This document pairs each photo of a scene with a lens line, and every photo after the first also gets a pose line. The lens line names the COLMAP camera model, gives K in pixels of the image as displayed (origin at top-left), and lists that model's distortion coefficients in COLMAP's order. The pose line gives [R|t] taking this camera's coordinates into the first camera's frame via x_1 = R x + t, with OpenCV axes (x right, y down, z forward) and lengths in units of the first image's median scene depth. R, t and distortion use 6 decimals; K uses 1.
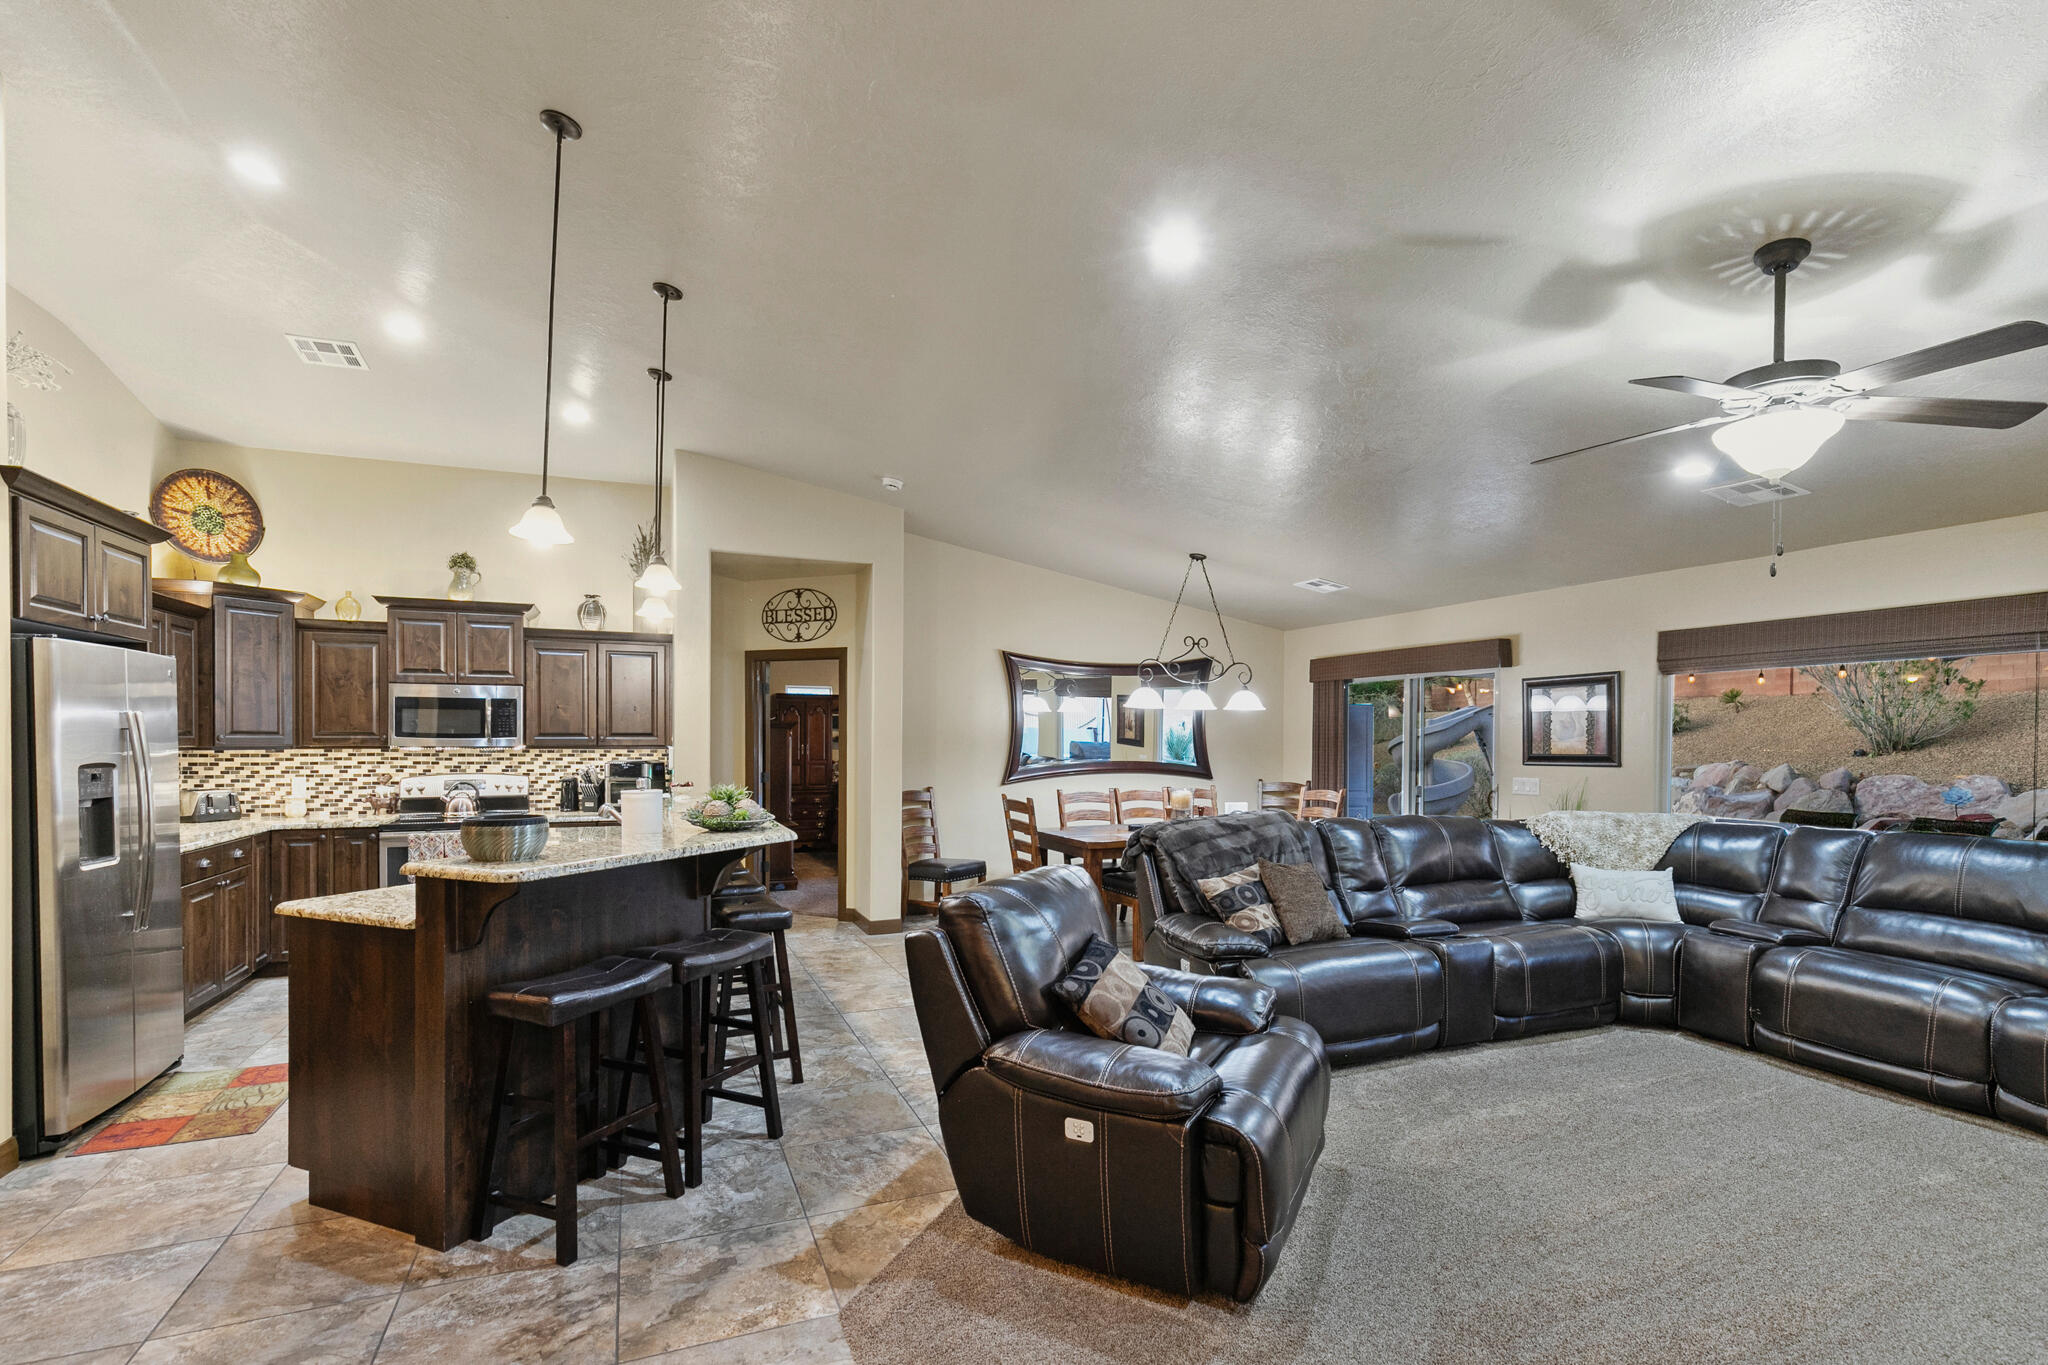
lens RADIAL K [[941.8, 0, 1015.9], [0, 941.8, 728.2], [0, 0, 1]] dist [-0.001070, -0.000581]
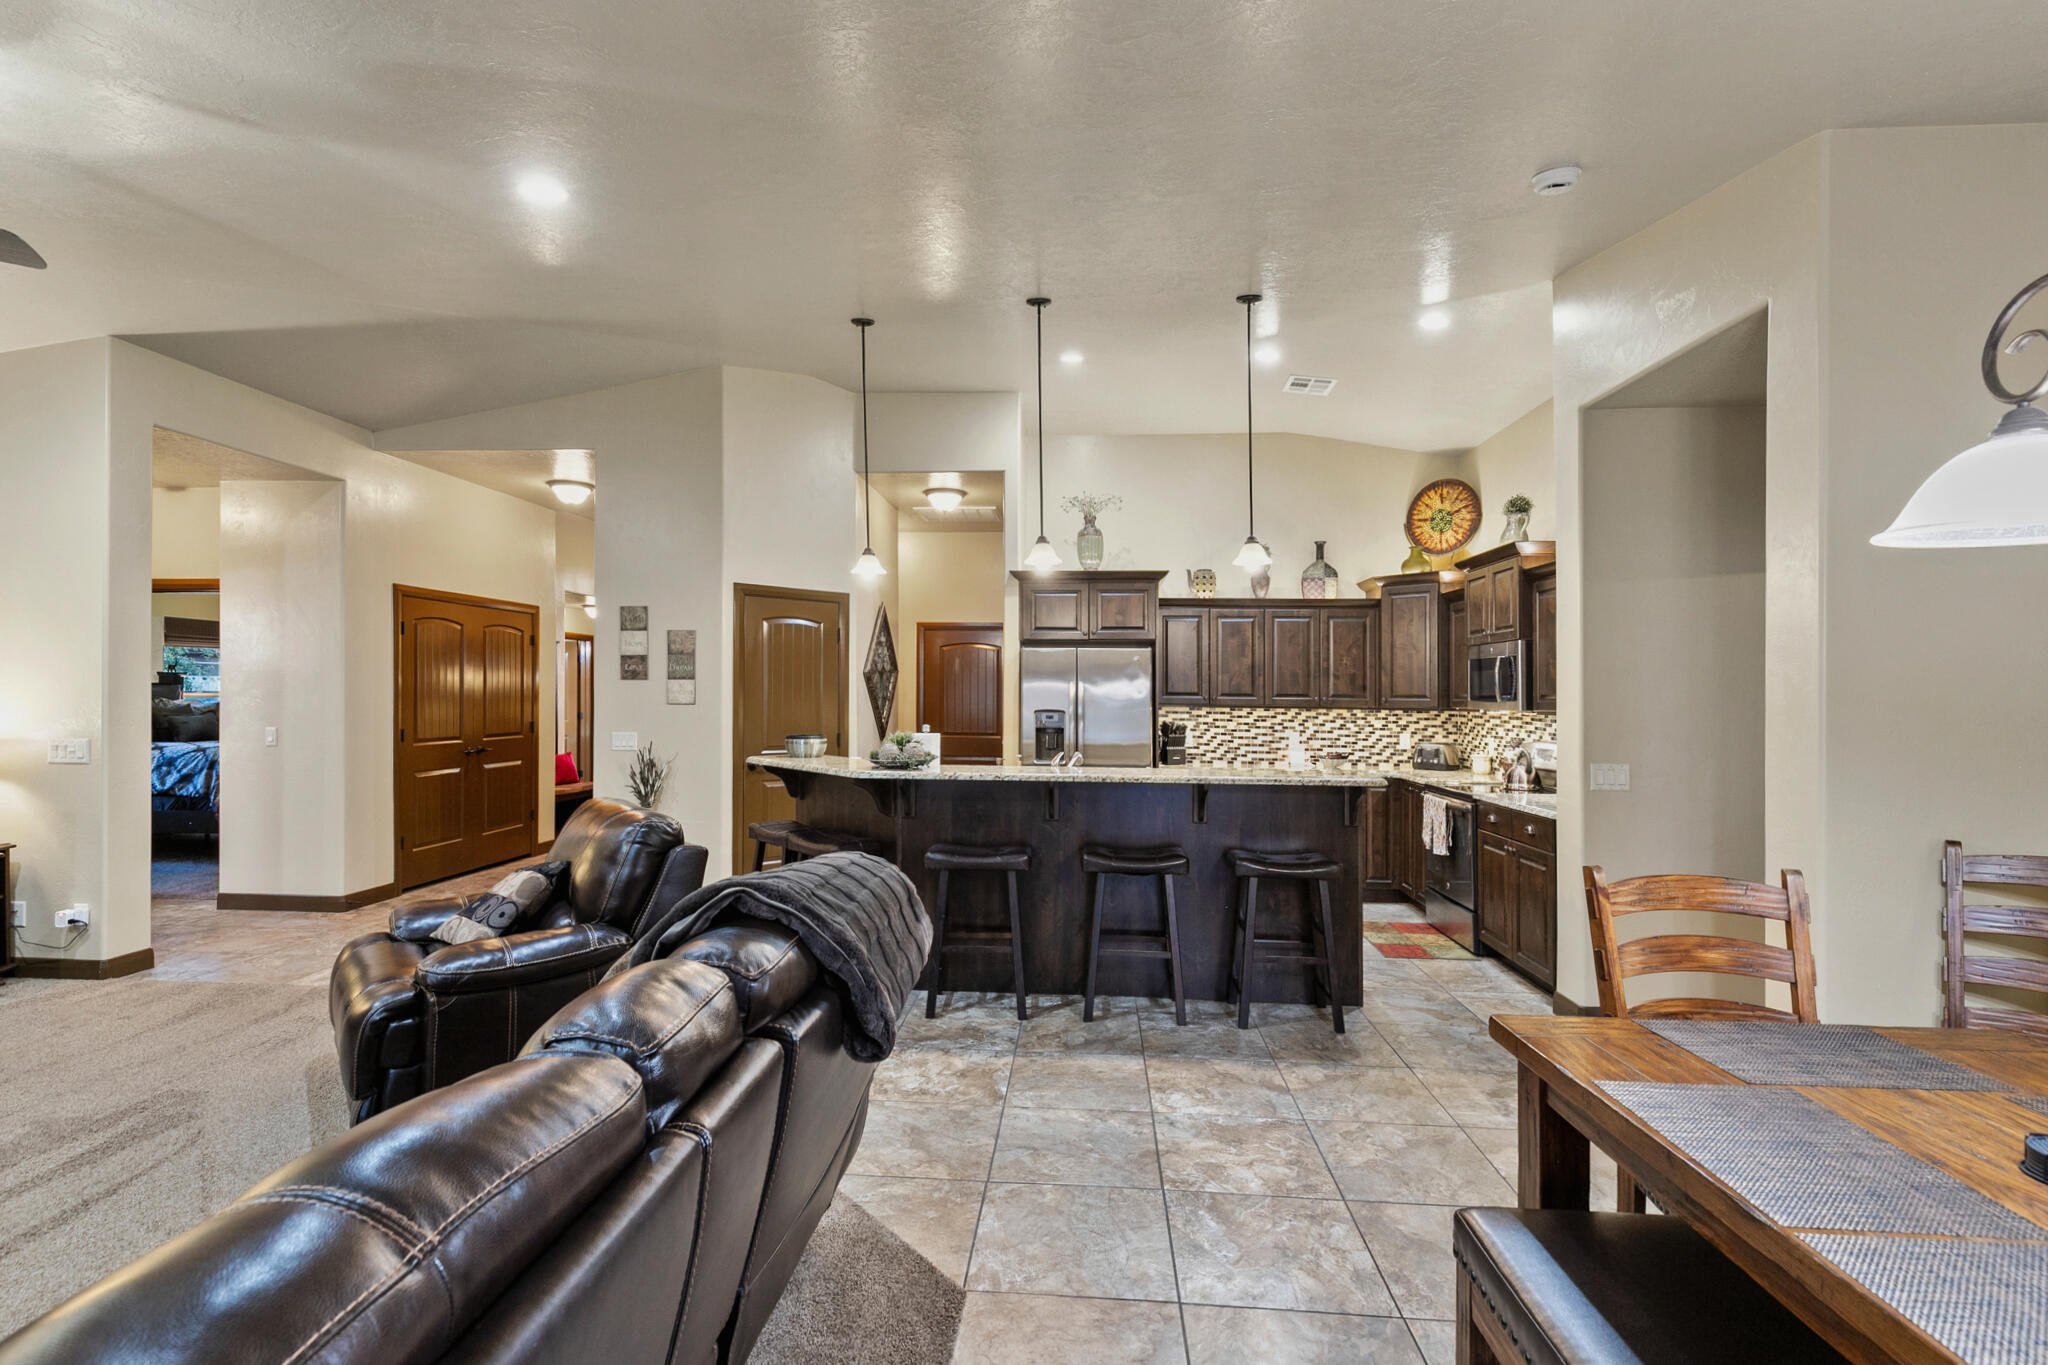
lens RADIAL K [[950.7, 0, 1024.0], [0, 950.7, 682.5], [0, 0, 1]] dist [-0.000287, -0.000151]
pose [[-0.456416, -0.014405, -0.889650, 0.565917], [0.002082, 0.999849, -0.017257, 0.008281], [0.889764, -0.009728, -0.456317, 1.288886]]
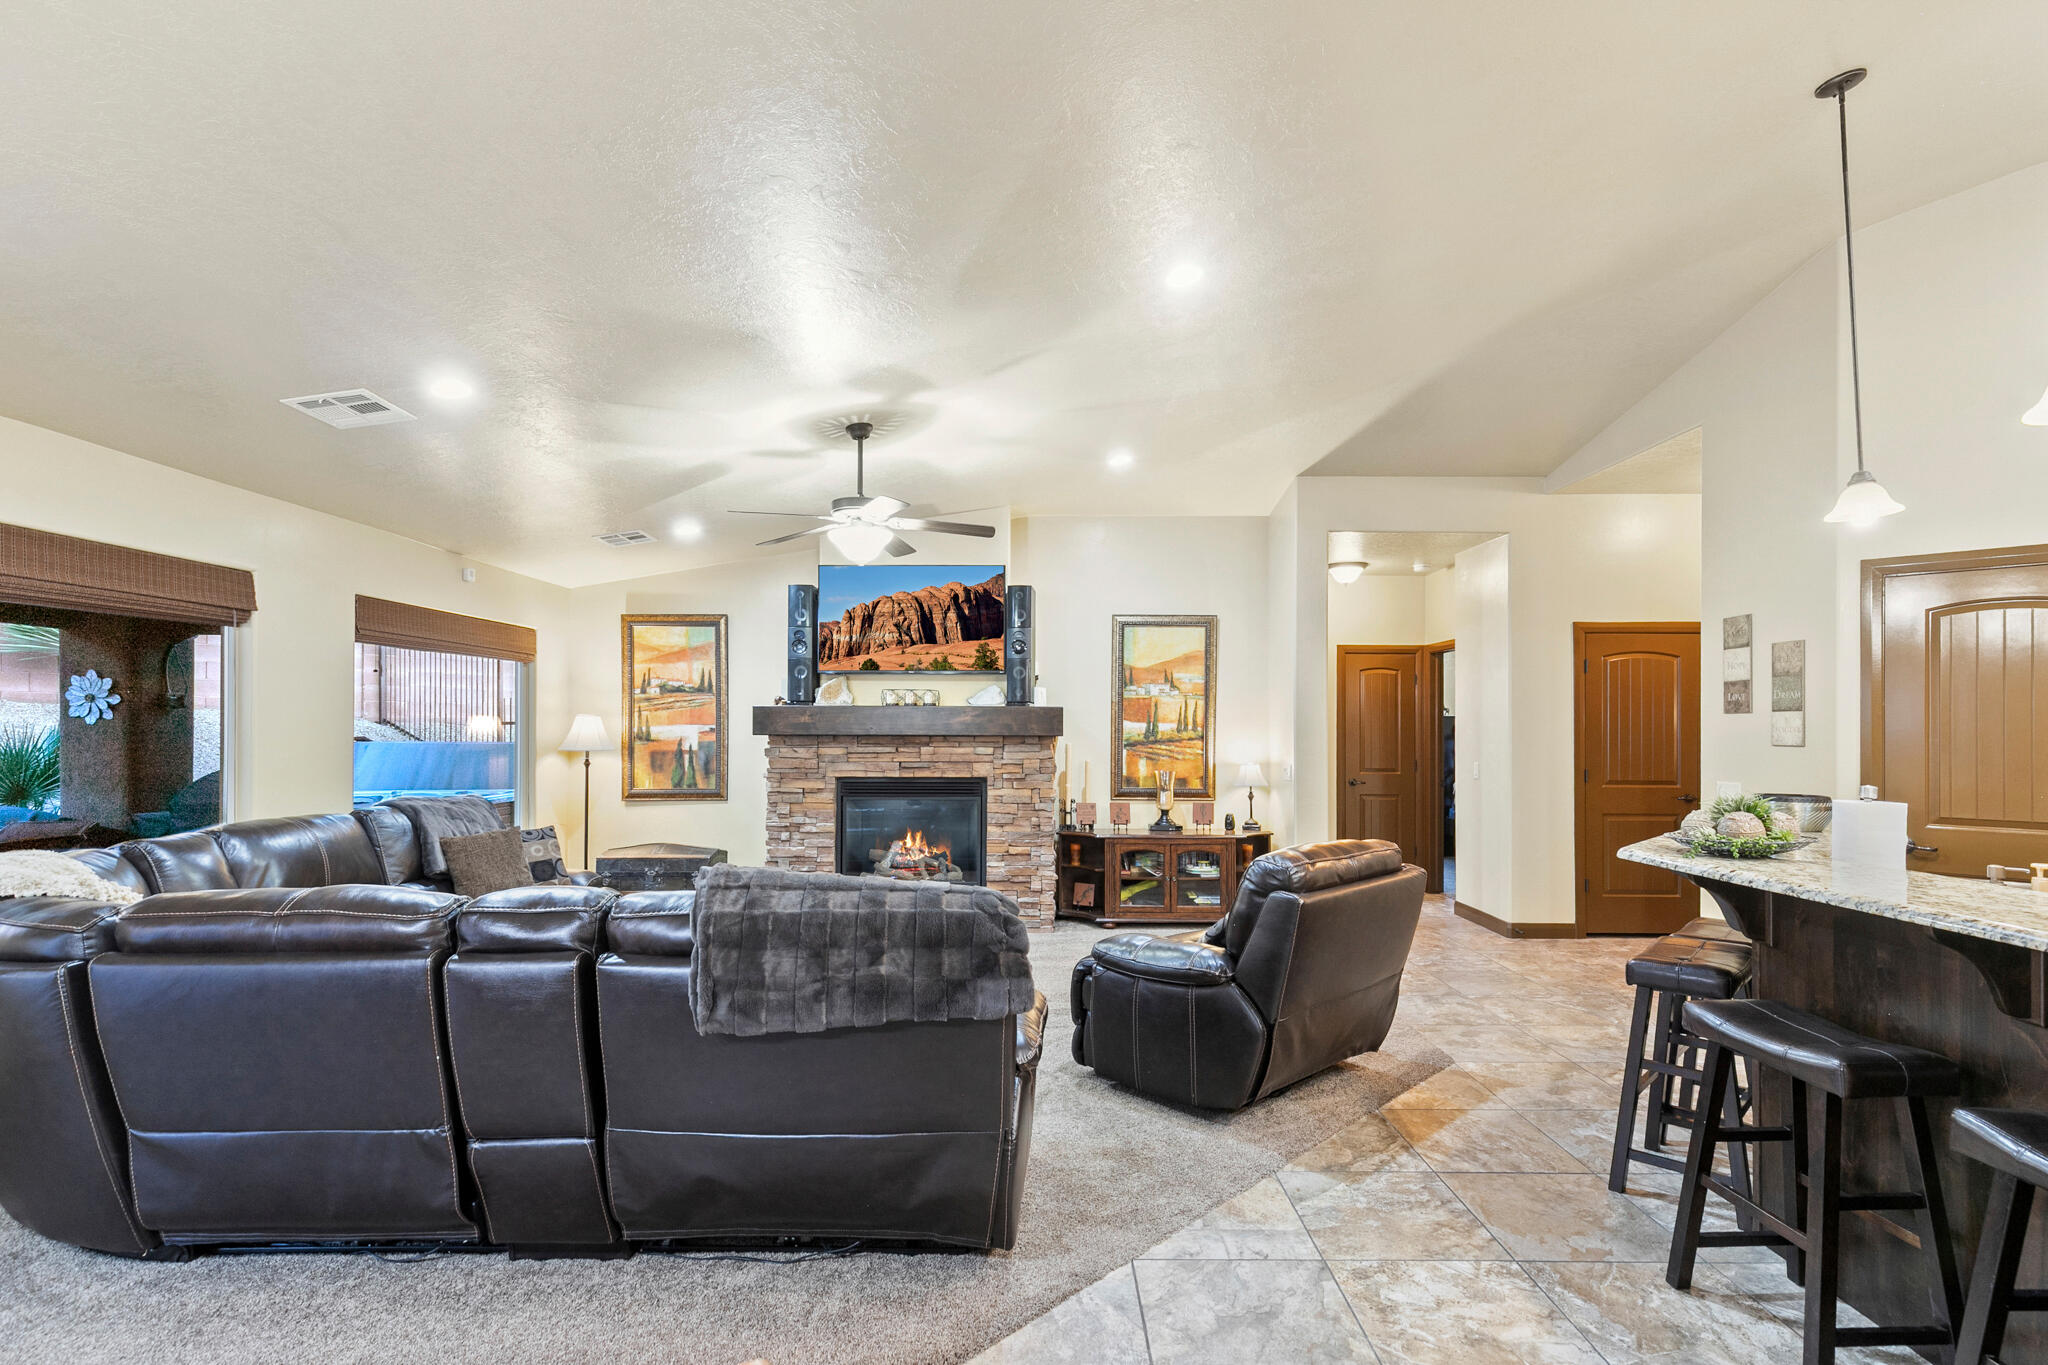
lens RADIAL K [[941.8, 0, 1015.9], [0, 941.8, 728.2], [0, 0, 1]] dist [-0.001070, -0.000581]
pose [[-0.920590, -0.004948, 0.390500, -0.056301], [-0.010079, 0.999888, -0.011091, 0.014839], [-0.390401, -0.014146, -0.920536, 1.411750]]
